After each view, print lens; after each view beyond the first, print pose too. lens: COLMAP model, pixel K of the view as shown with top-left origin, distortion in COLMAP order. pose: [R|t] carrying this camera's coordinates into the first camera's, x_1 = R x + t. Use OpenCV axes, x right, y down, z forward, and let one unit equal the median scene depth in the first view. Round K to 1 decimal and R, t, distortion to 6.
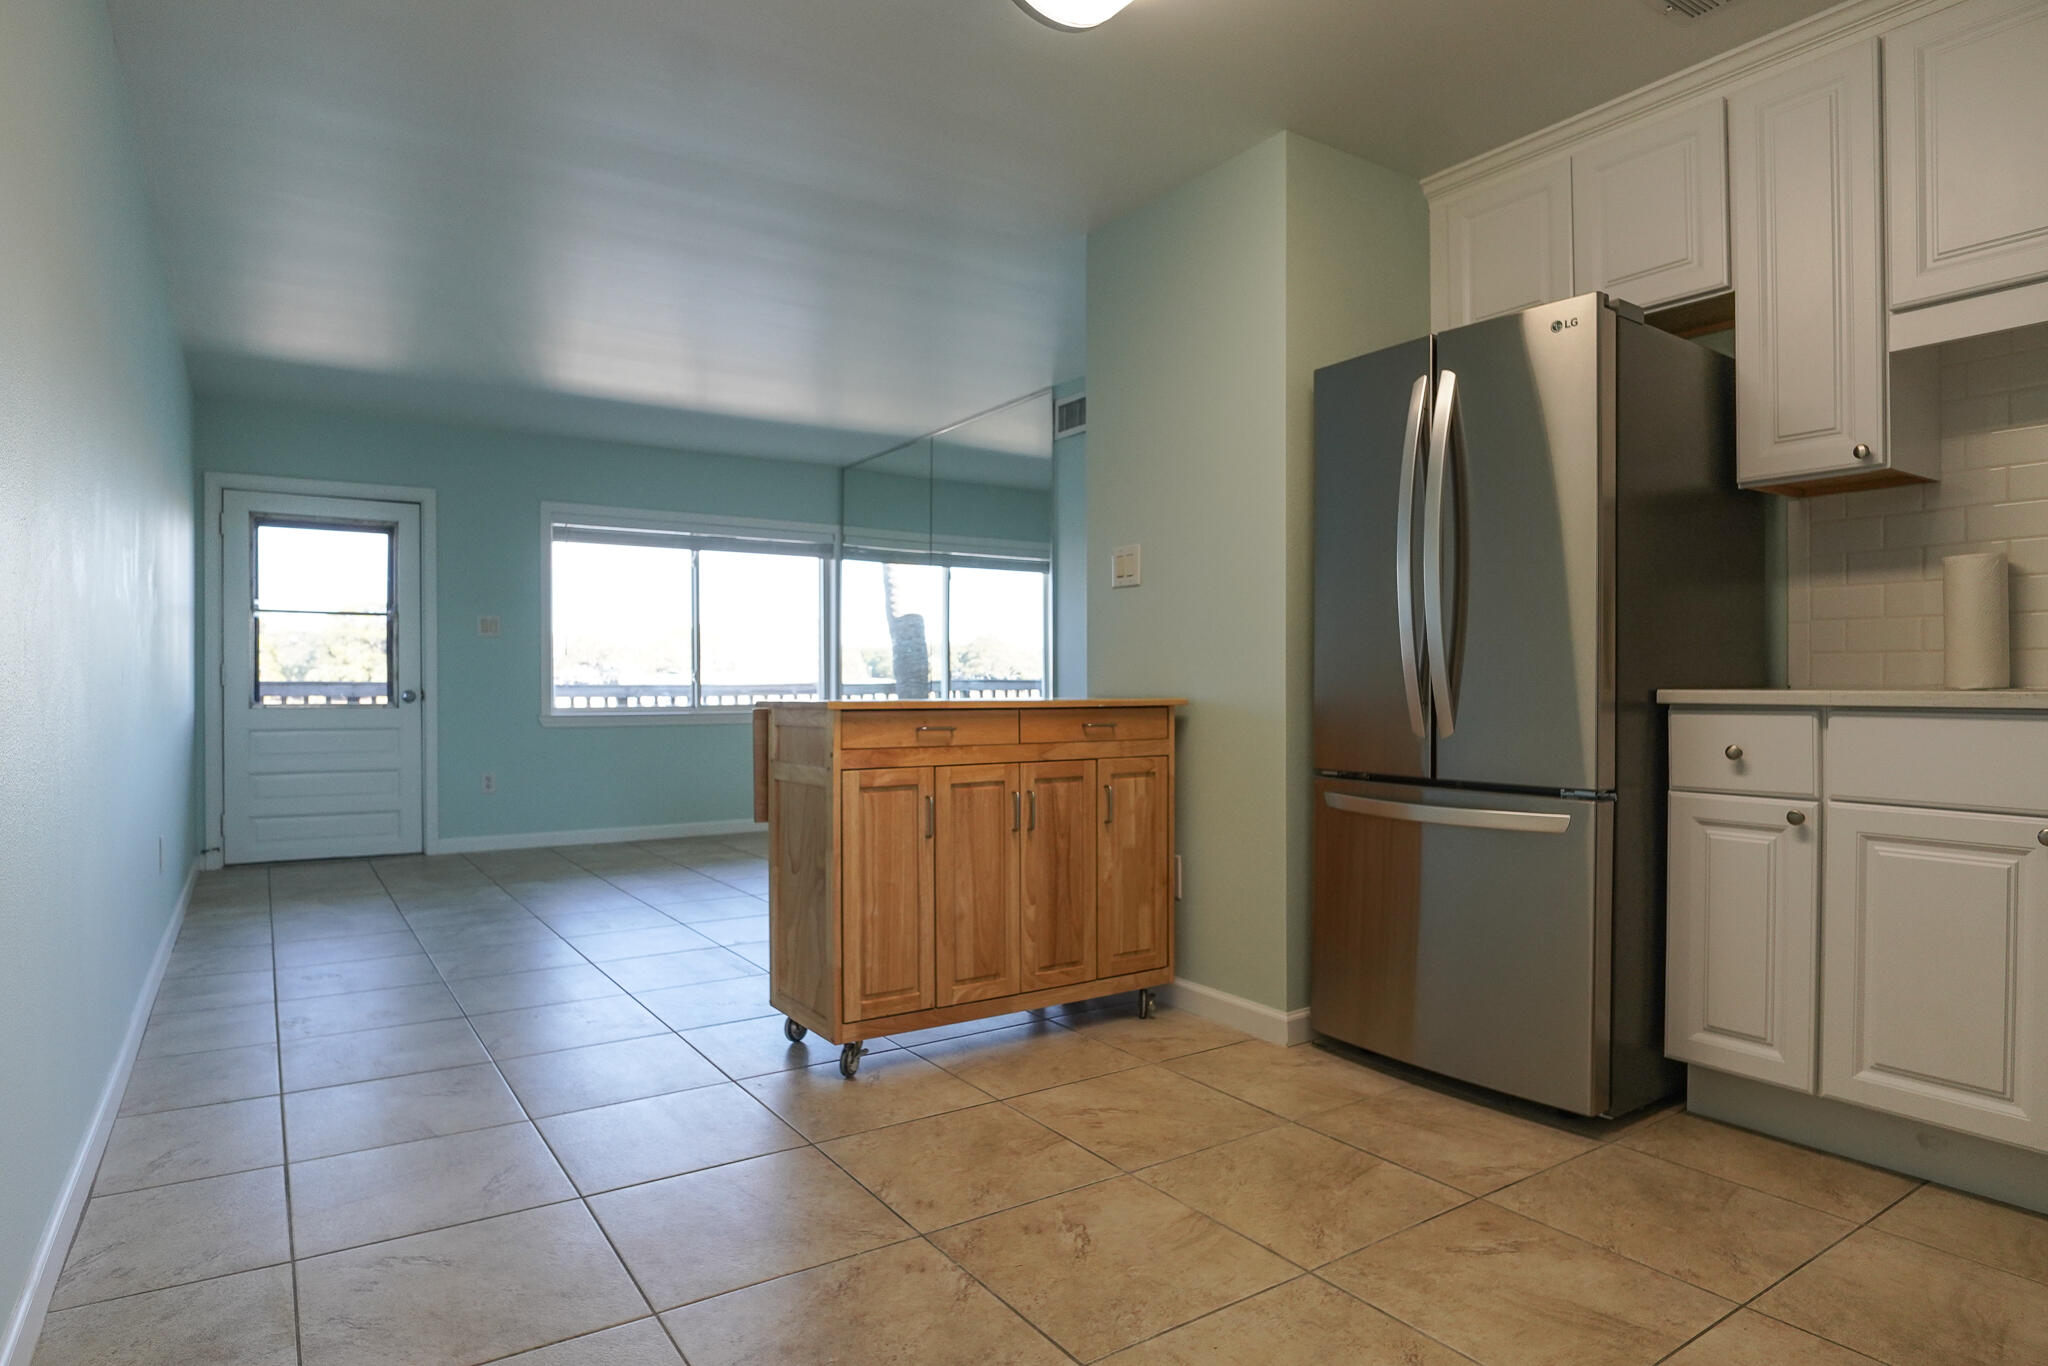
lens RADIAL K [[1119.0, 0, 1024.0], [0, 1119.0, 683.0], [0, 0, 1]] dist [-0.018996, 0.002329]
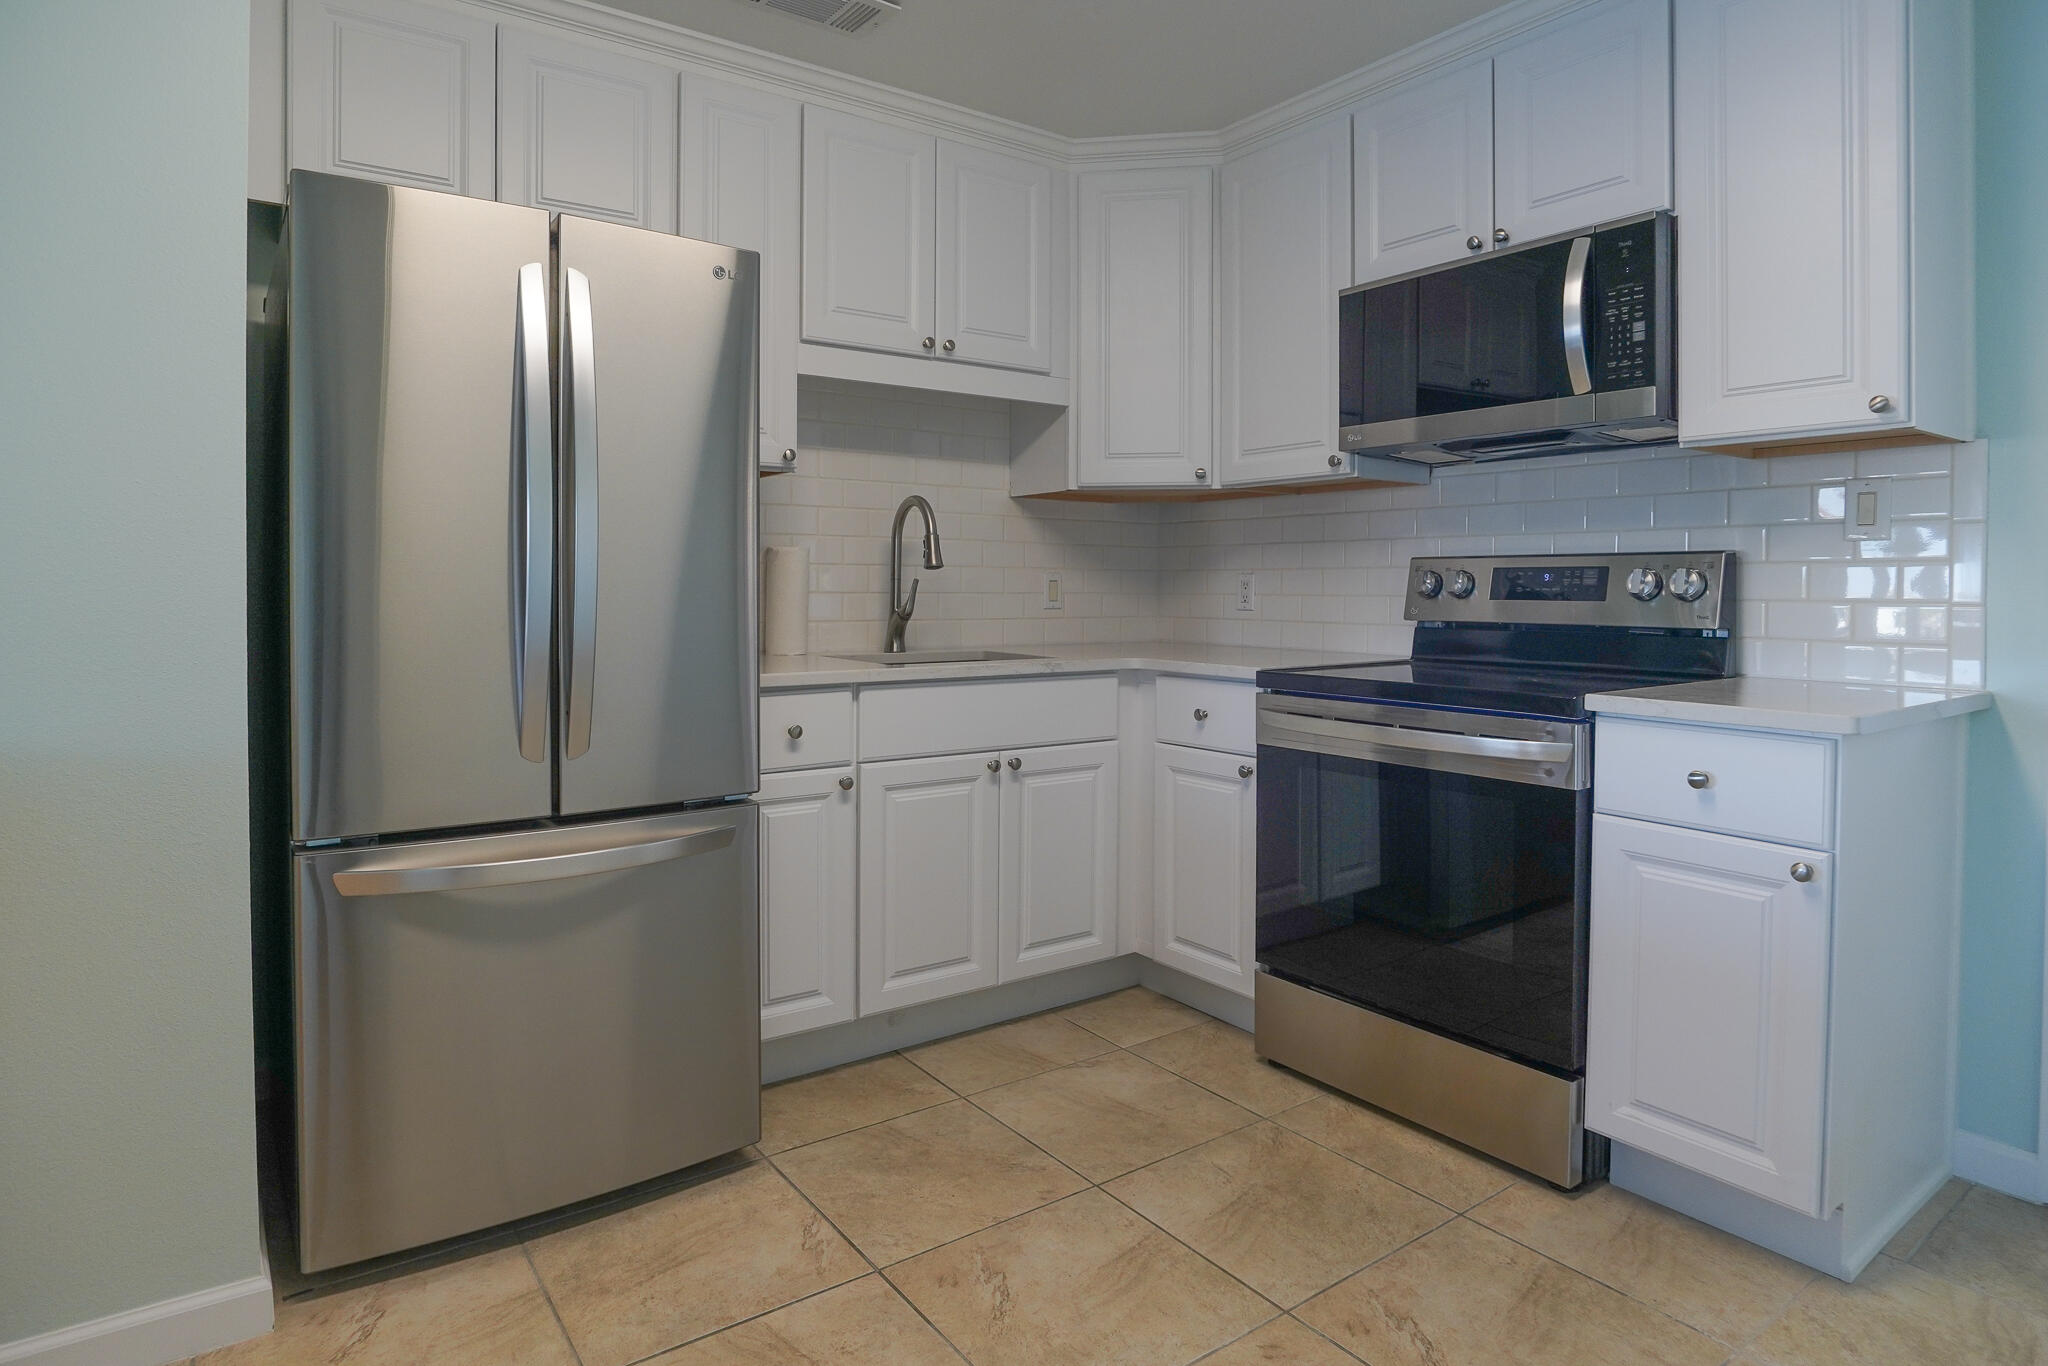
lens RADIAL K [[1115.5, 0, 1021.9], [0, 1115.5, 607.4], [0, 0, 1]] dist [-0.026765, -0.000647]
pose [[0.001668, -0.015474, 0.999879, -0.441365], [0.004027, 0.999872, 0.015468, -0.075347], [-0.999991, 0.004000, 0.001730, 0.838525]]
